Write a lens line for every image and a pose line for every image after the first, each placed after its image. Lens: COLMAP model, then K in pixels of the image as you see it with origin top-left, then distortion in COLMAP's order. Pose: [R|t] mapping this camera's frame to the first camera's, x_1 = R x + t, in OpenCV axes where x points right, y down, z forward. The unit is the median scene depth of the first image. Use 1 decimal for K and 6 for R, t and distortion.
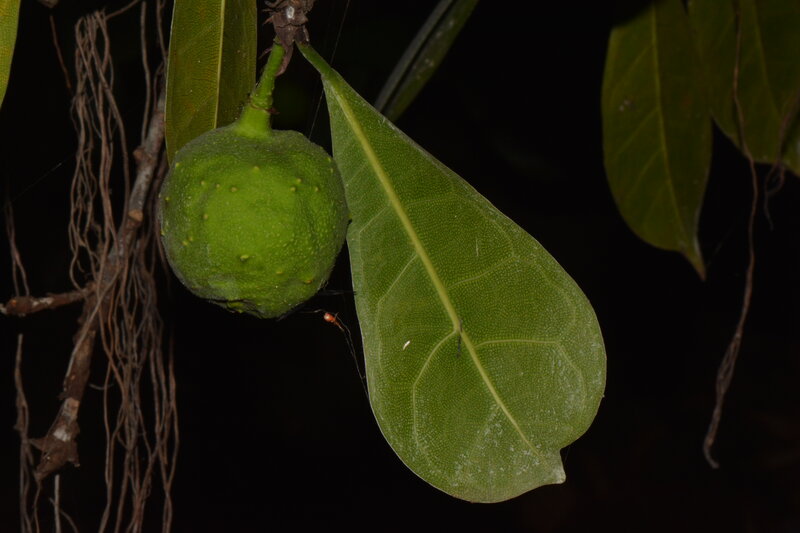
lens RADIAL K [[3544.3, 0, 400.2], [0, 3544.3, 266.0], [0, 0, 1]] dist [-0.066392, 0.000000]
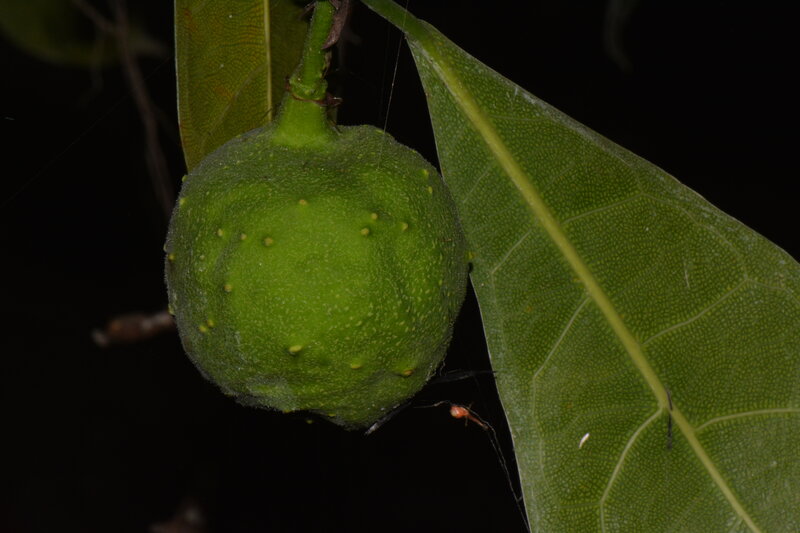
lens RADIAL K [[3544.3, 0, 399.9], [0, 3544.3, 267.3], [0, 0, 1]] dist [-0.066392, 0.000000]
pose [[0.989349, -0.074346, -0.125147, 0.050892], [0.086381, 0.991850, 0.093663, -0.070615], [0.117163, -0.103476, 0.987707, 0.379583]]
